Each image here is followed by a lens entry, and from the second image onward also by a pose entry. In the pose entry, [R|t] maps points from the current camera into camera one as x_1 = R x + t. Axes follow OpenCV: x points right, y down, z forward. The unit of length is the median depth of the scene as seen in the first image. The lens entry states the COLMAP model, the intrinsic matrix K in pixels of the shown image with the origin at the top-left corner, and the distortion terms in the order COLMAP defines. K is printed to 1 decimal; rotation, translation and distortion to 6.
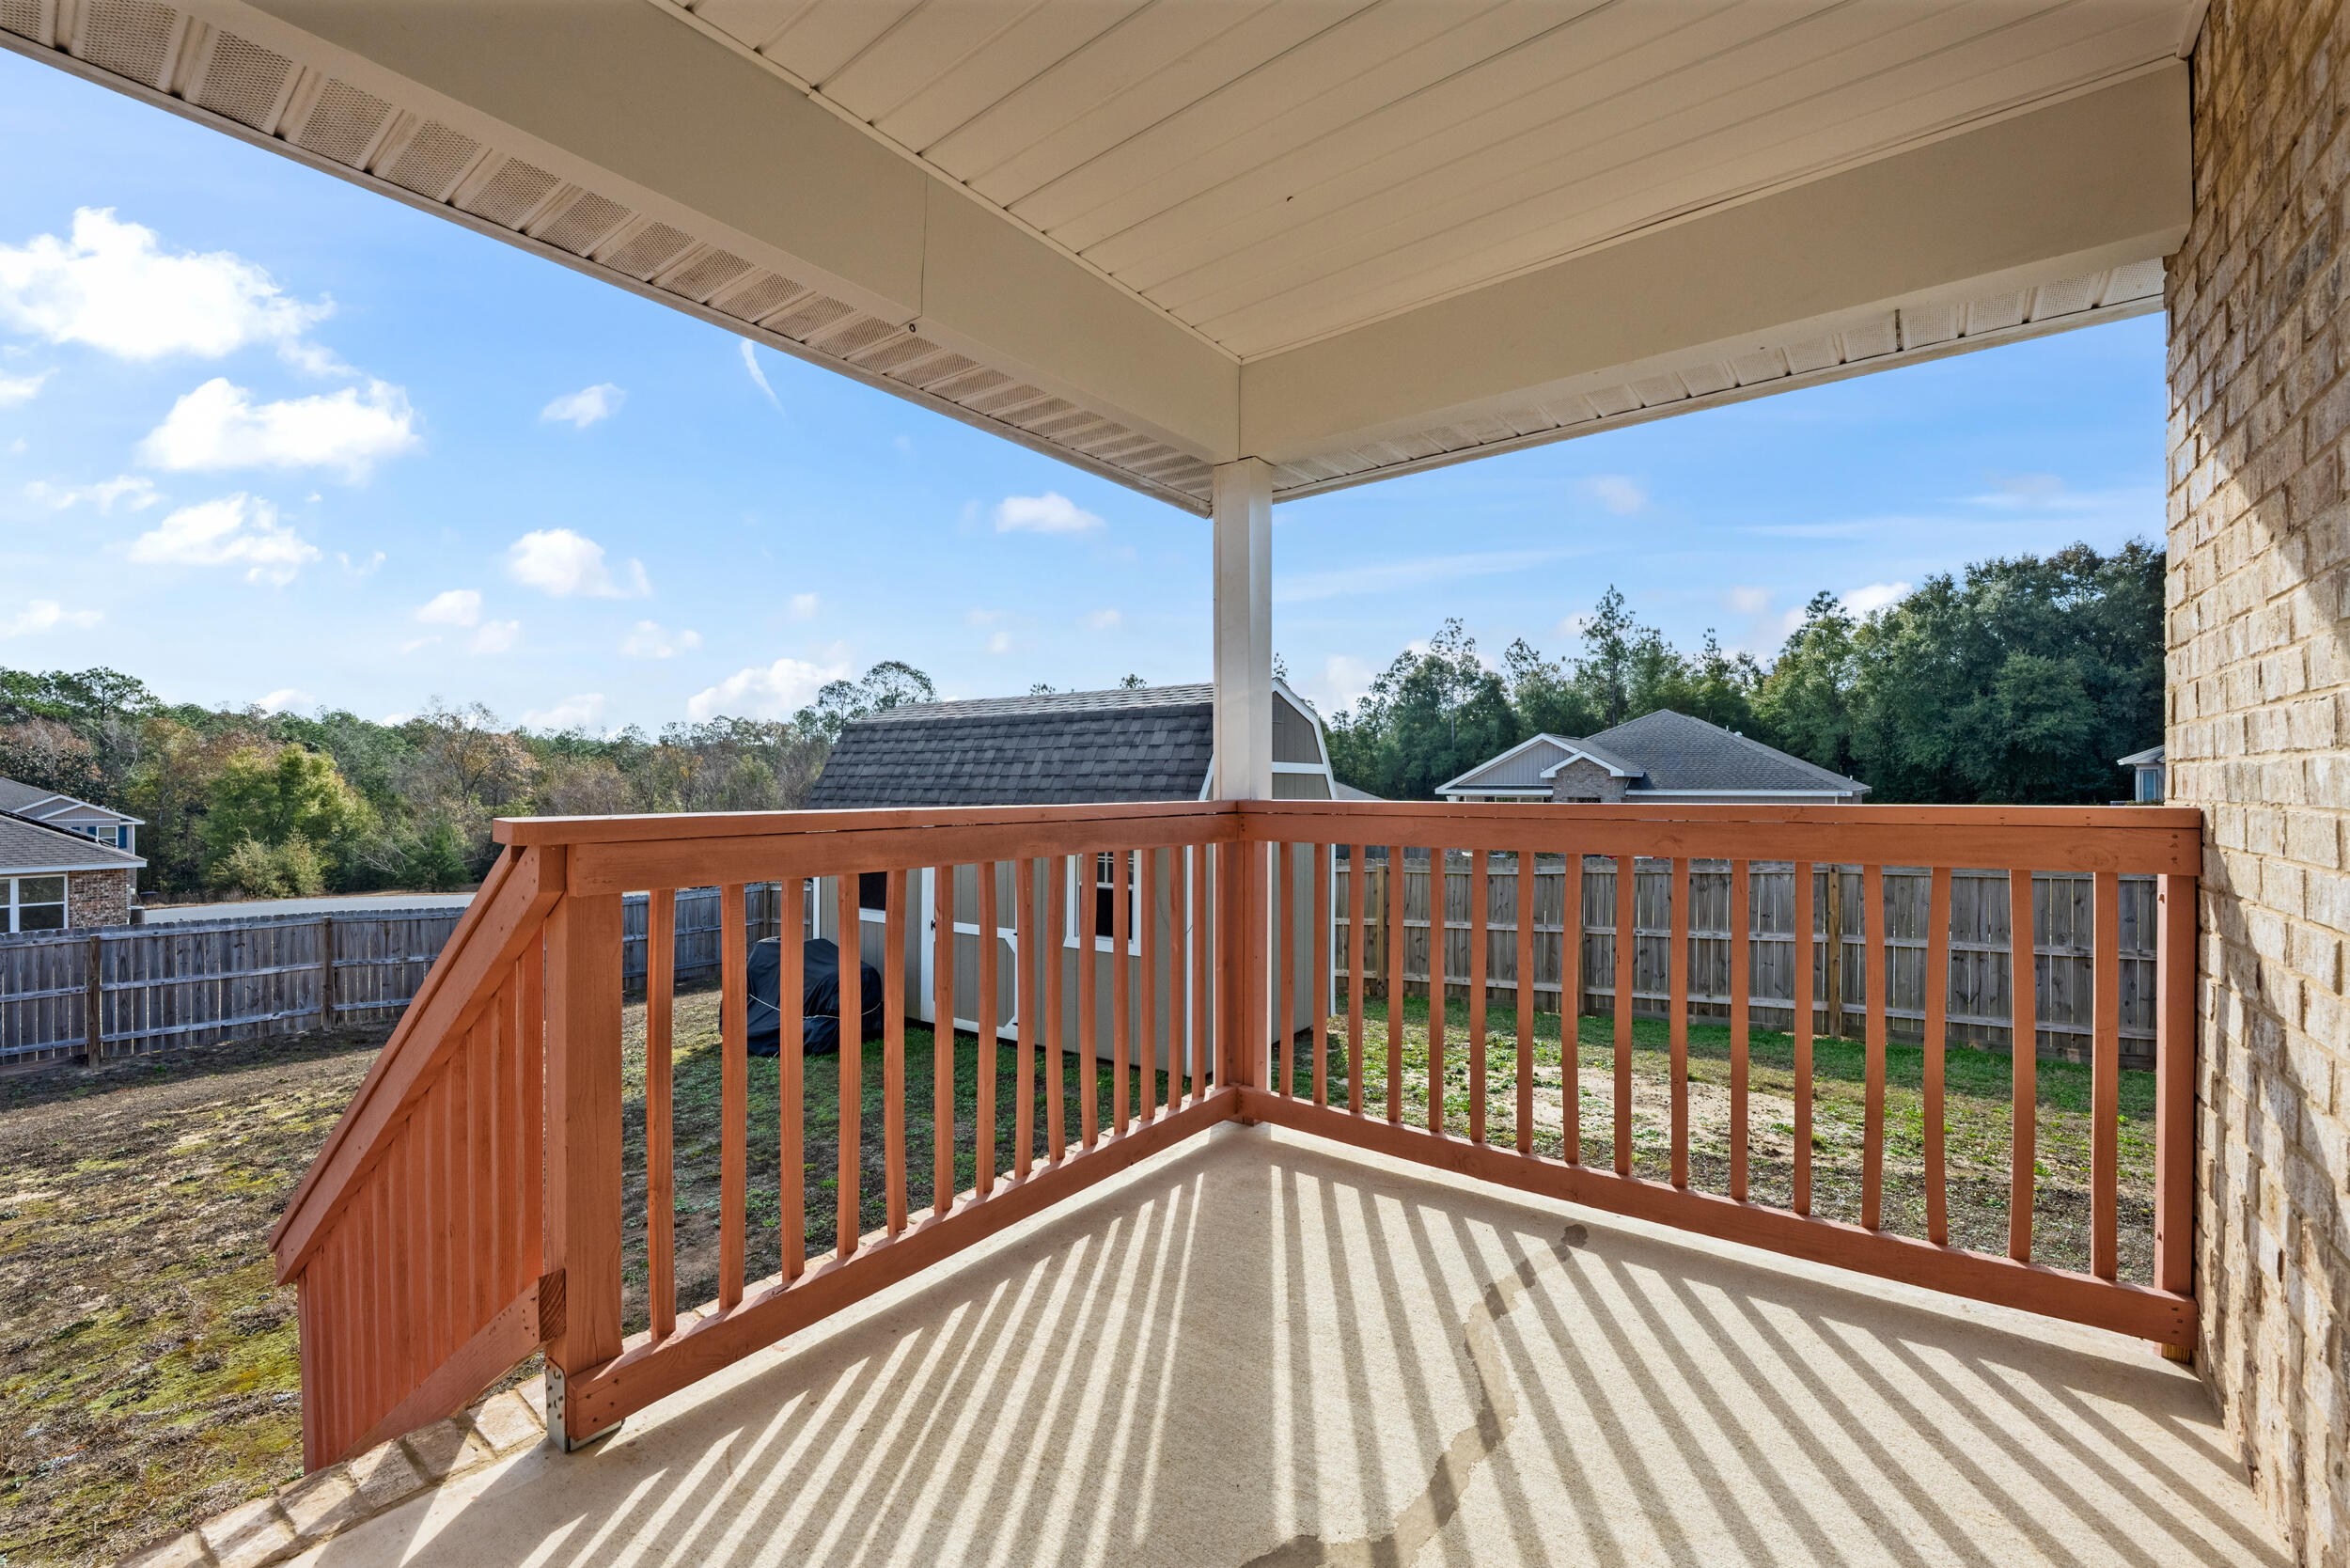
lens RADIAL K [[958.0, 0, 1175.0], [0, 958.0, 784.0], [0, 0, 1]] dist [0.000226, 0.000048]
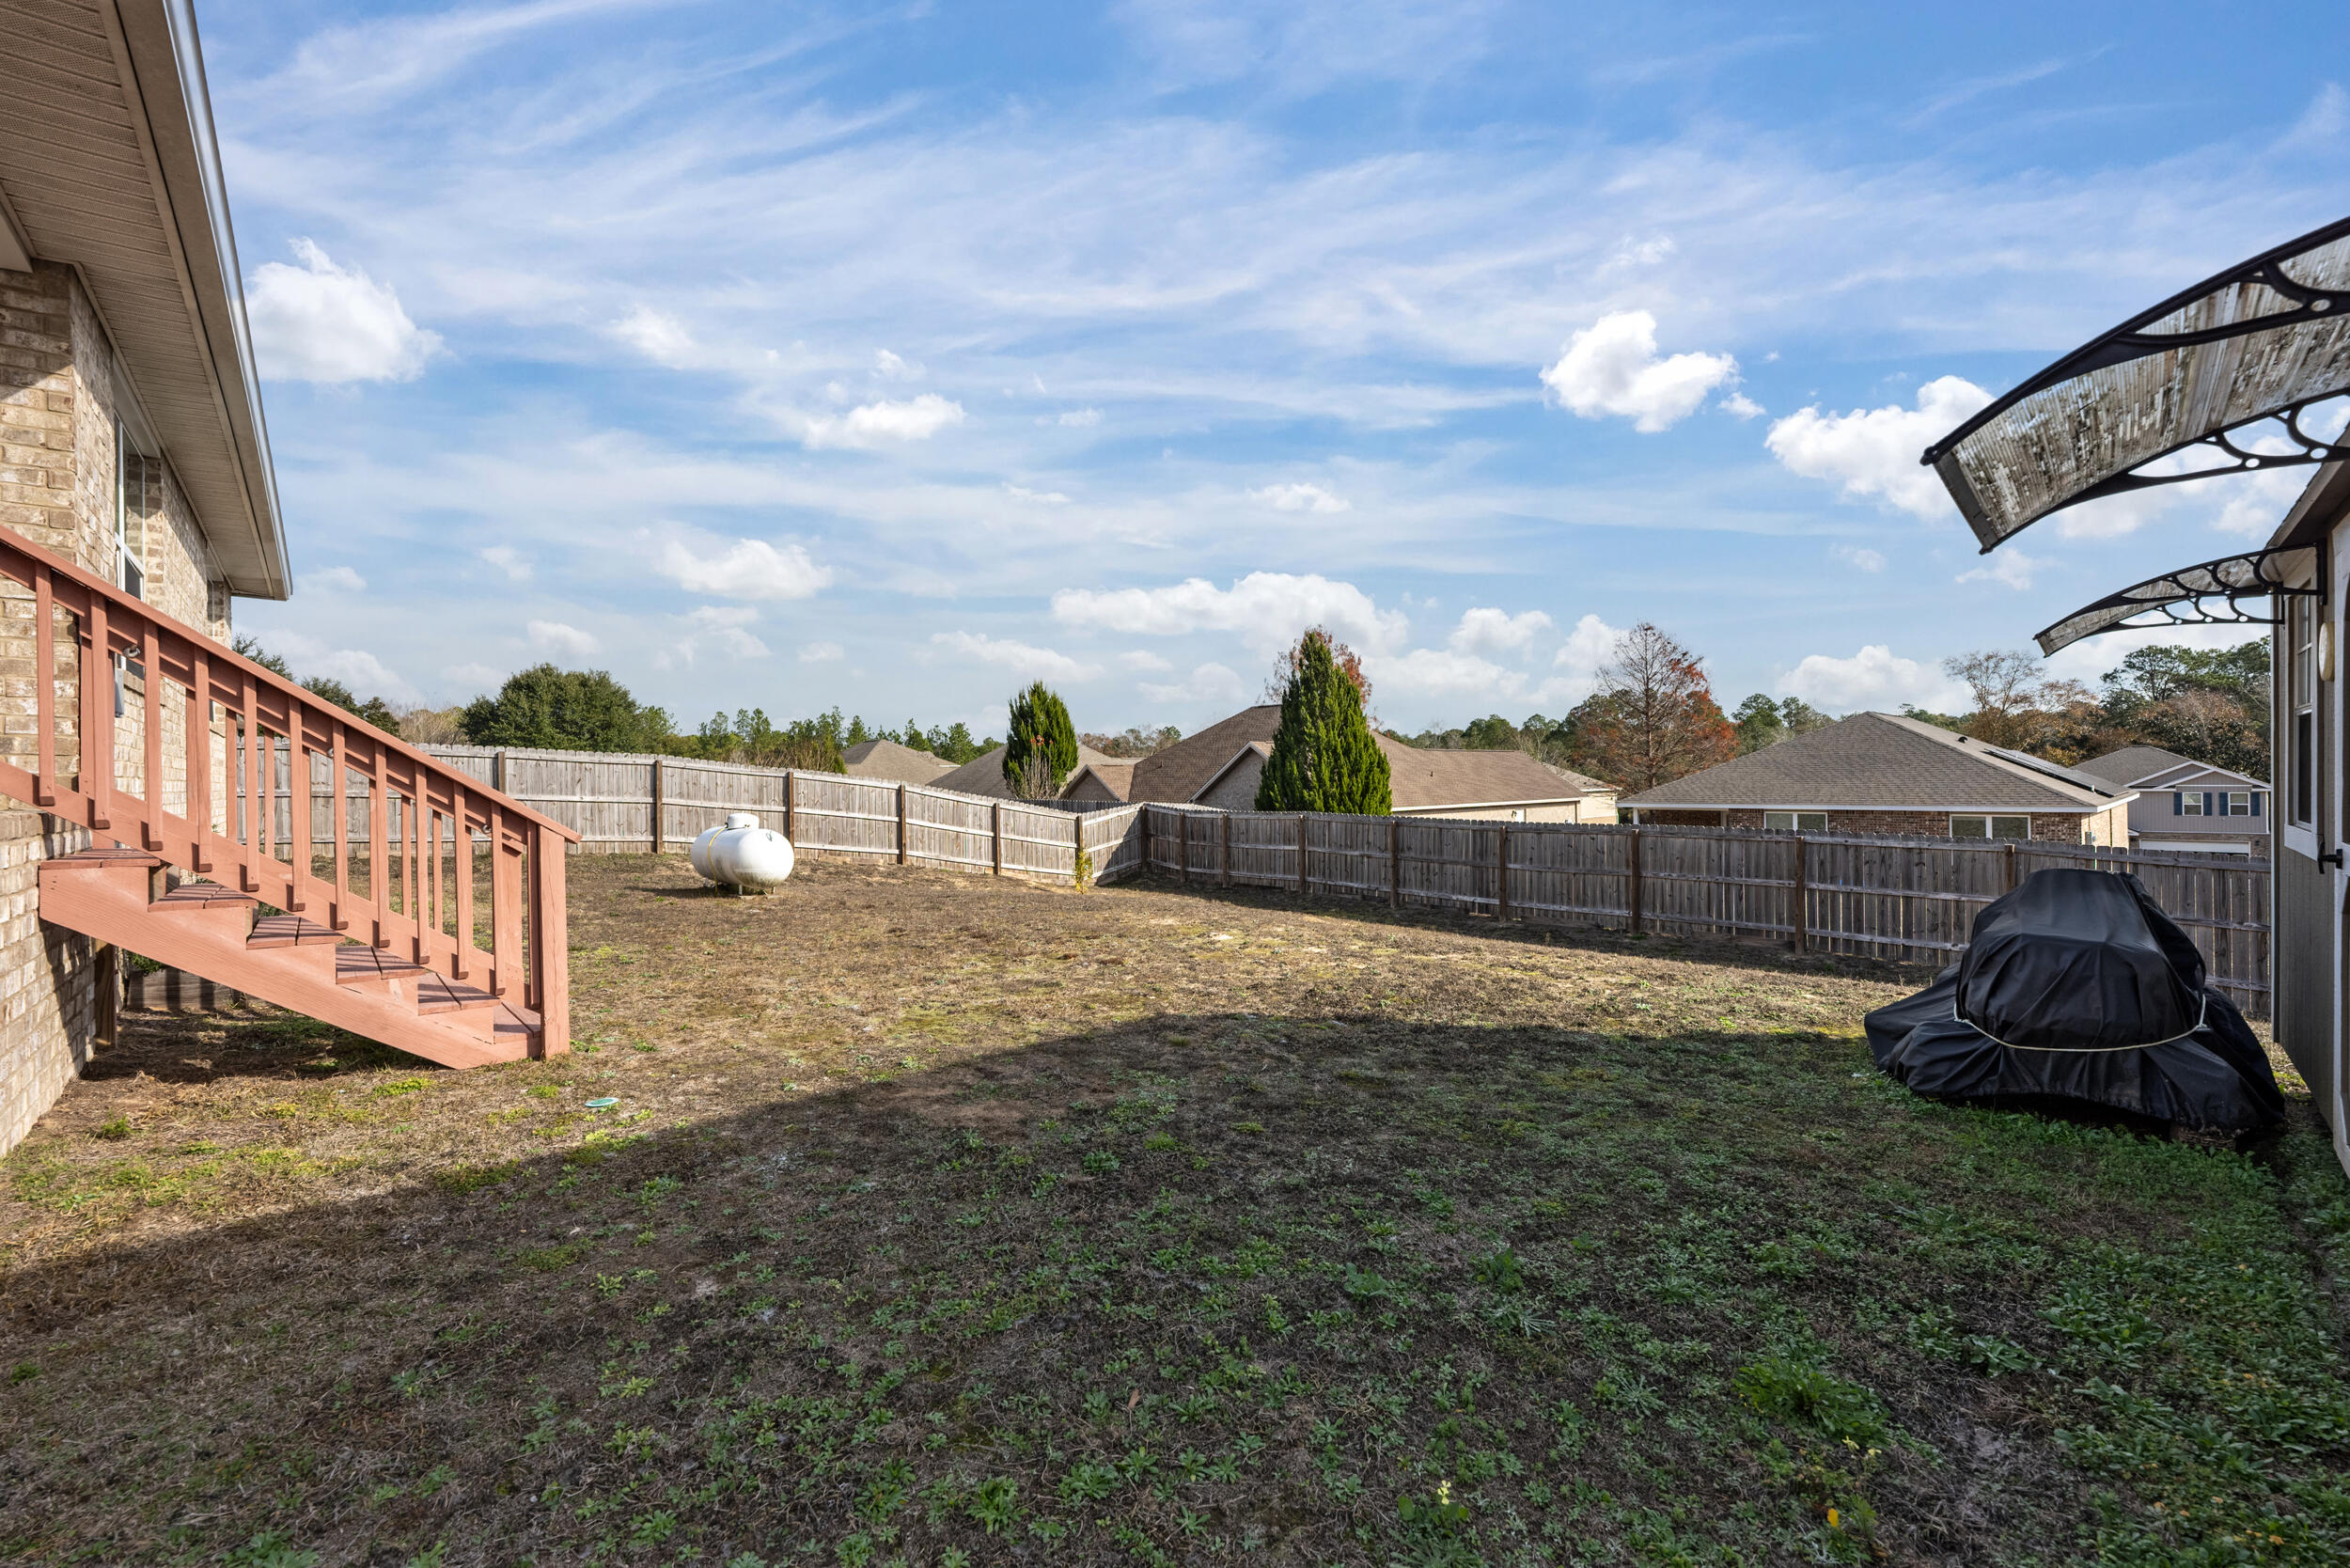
lens RADIAL K [[958.1, 0, 1175.0], [0, 958.1, 784.0], [0, 0, 1]] dist [-0.002869, -0.000363]
pose [[-0.170035, 0.007032, -0.985413, 0.082571], [0.011635, 0.999919, 0.005128, 0.070174], [0.985369, -0.010593, -0.170103, 0.405297]]
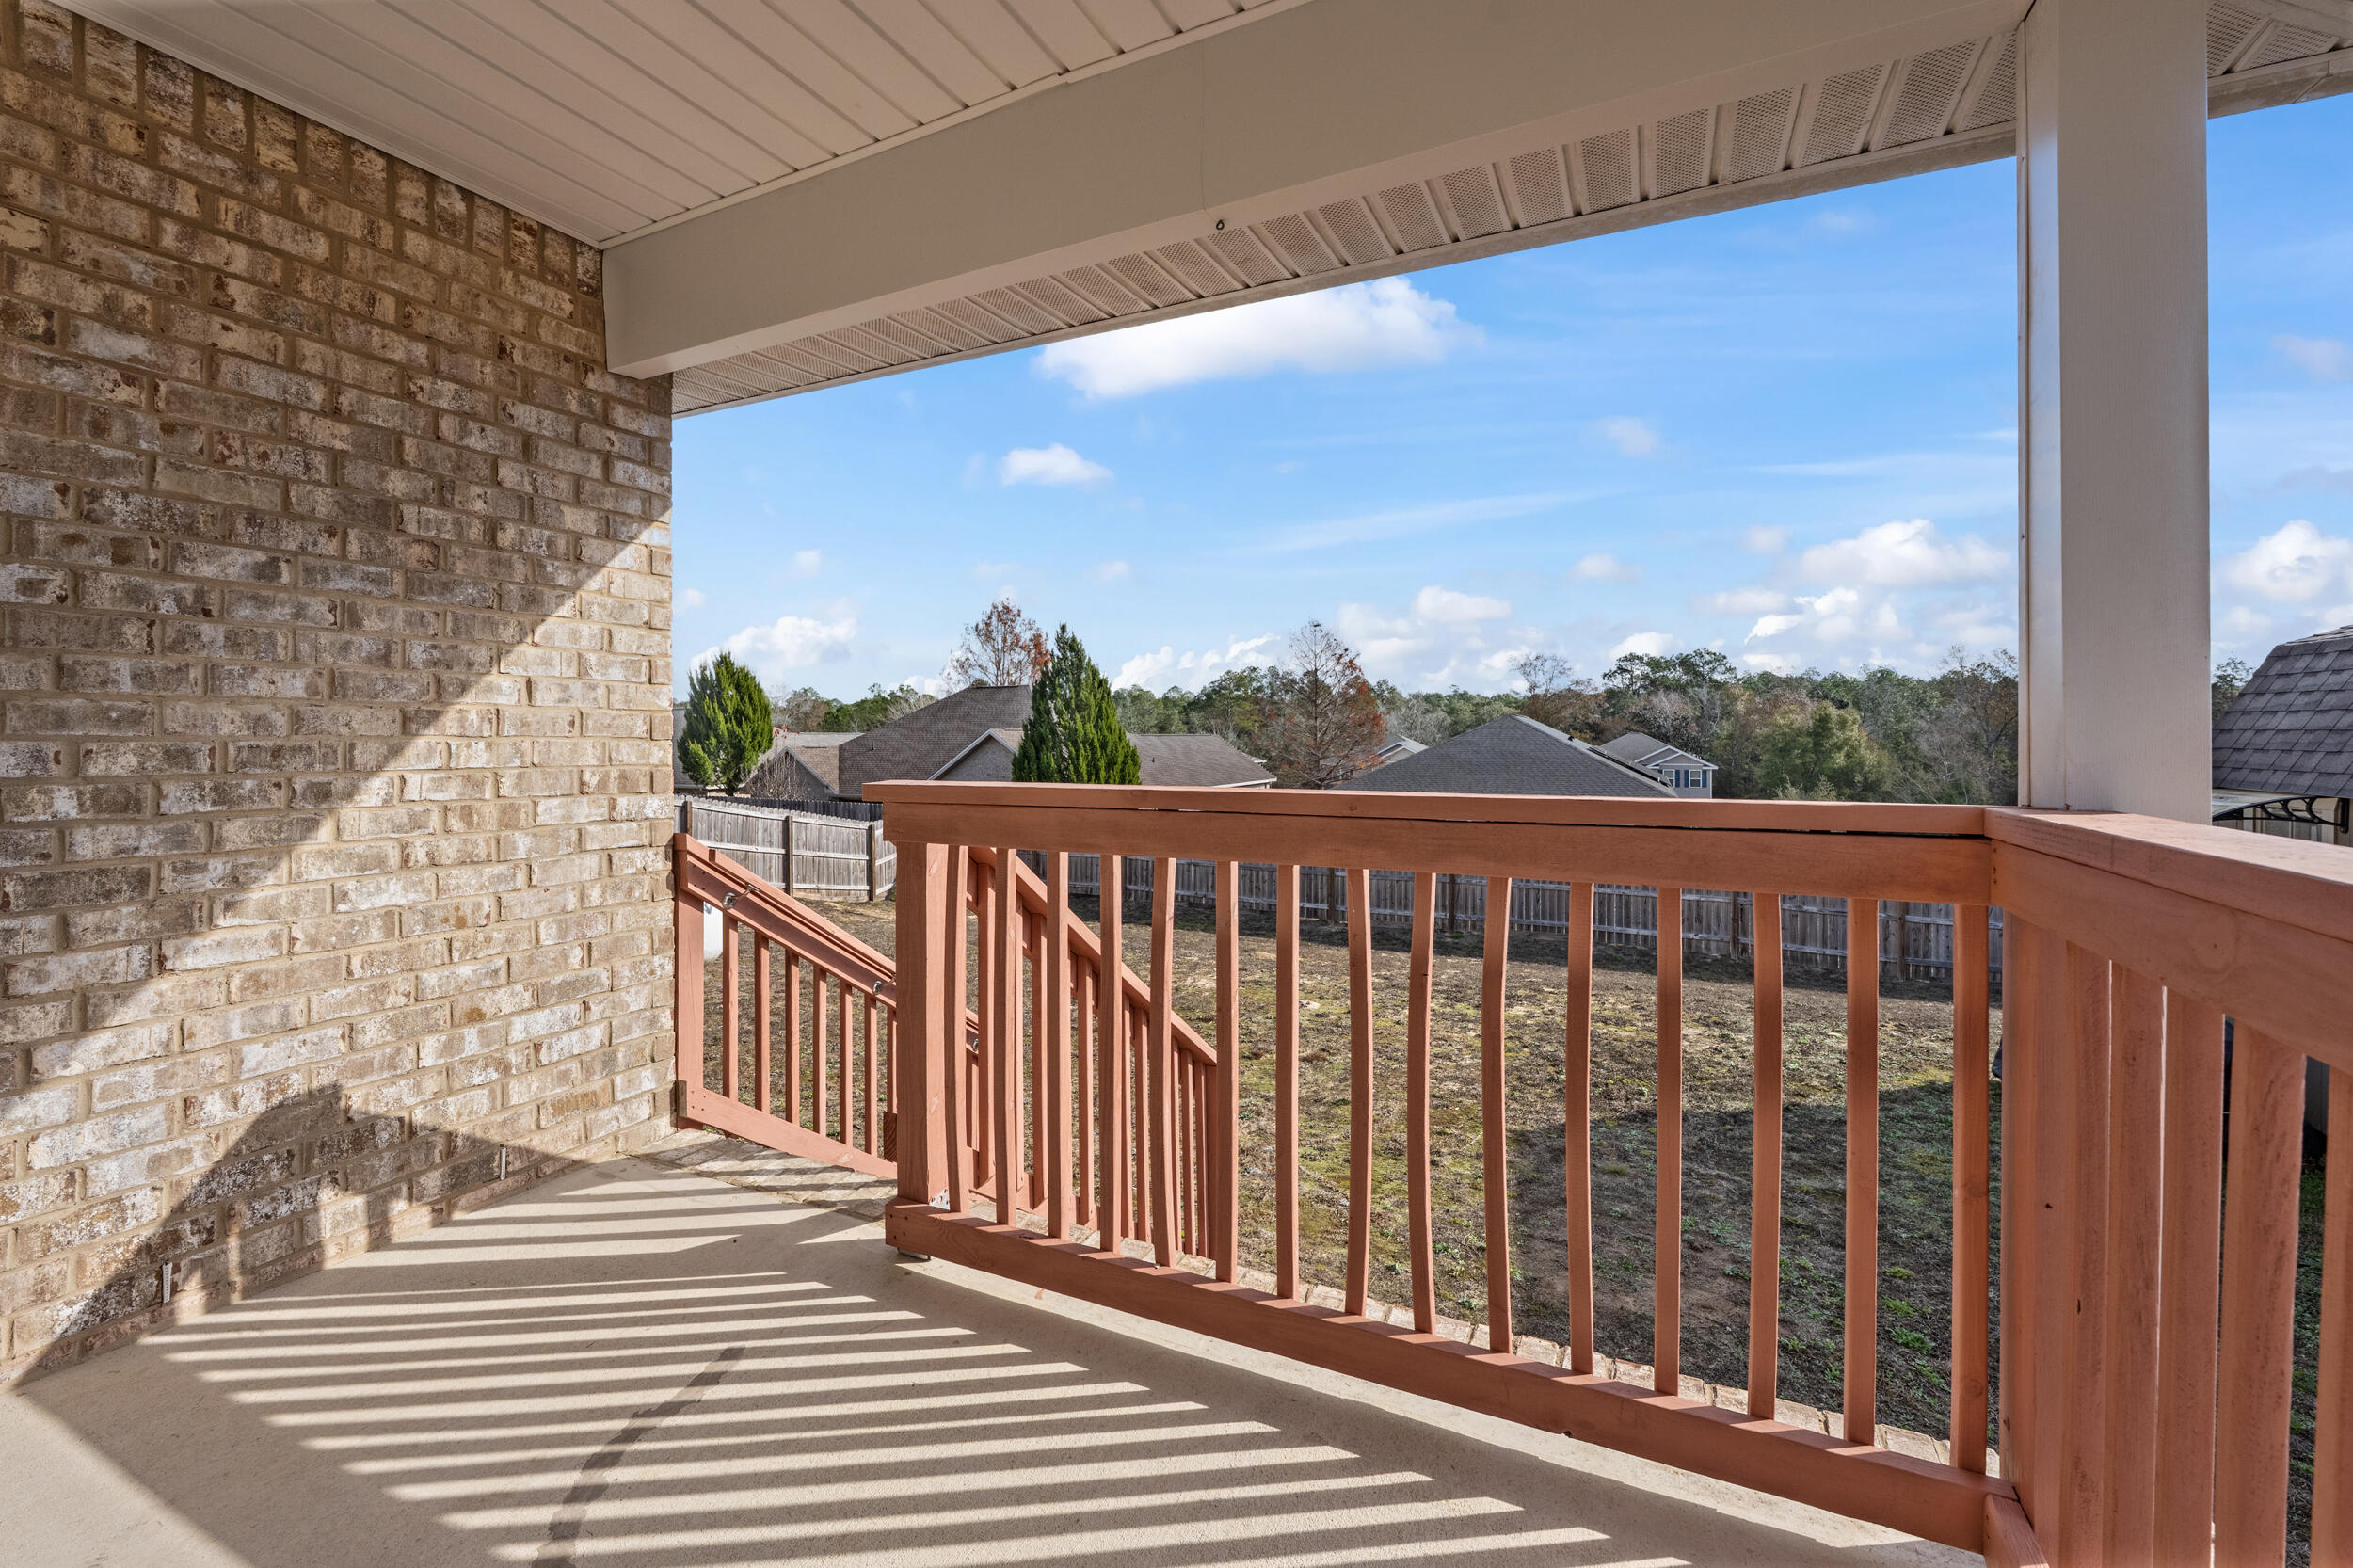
lens RADIAL K [[971.5, 0, 1182.1], [0, 971.5, 744.0], [0, 0, 1]] dist [-0.001510, -0.000056]
pose [[0.219321, 0.006654, -0.975630, 0.082728], [0.000470, 0.999976, 0.006926, -0.002849], [0.975653, -0.001977, 0.219313, 0.116636]]
